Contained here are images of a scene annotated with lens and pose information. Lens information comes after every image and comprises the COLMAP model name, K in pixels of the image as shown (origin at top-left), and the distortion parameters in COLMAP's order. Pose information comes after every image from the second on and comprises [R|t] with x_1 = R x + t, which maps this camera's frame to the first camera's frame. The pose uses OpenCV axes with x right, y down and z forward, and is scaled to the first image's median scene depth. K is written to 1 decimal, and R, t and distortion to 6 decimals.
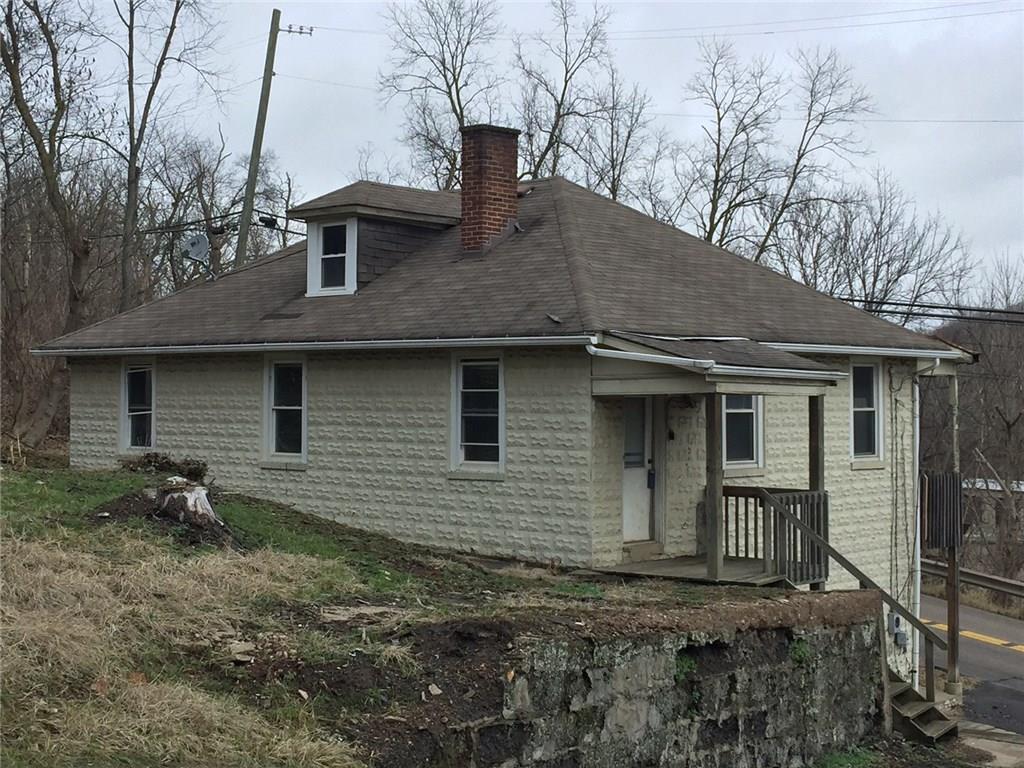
lens RADIAL K [[1576.6, 0, 512.0], [0, 1576.6, 384.0], [0, 0, 1]] dist [0.023887, 0.035515]
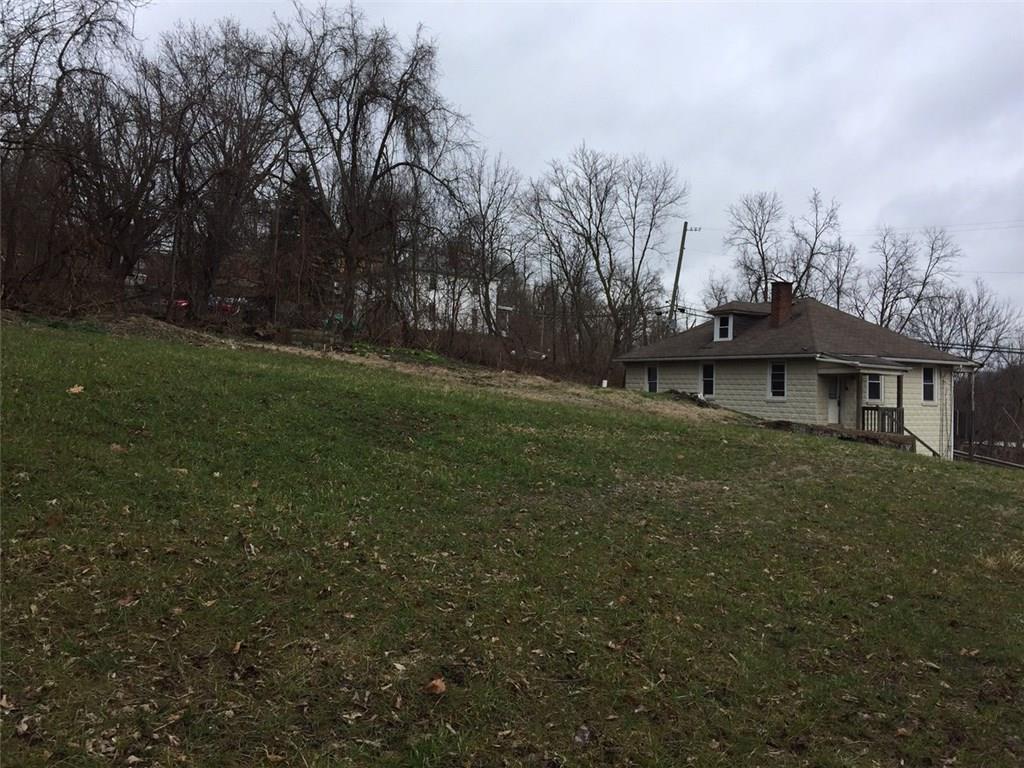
lens RADIAL K [[837.8, 0, 507.7], [0, 837.8, 368.6], [0, 0, 1]] dist [0.003556, -0.006752]
pose [[0.949110, 0.010030, -0.314785, -0.005562], [-0.016755, 0.999685, -0.018667, 0.028609], [0.314498, 0.022991, 0.948980, -0.555699]]
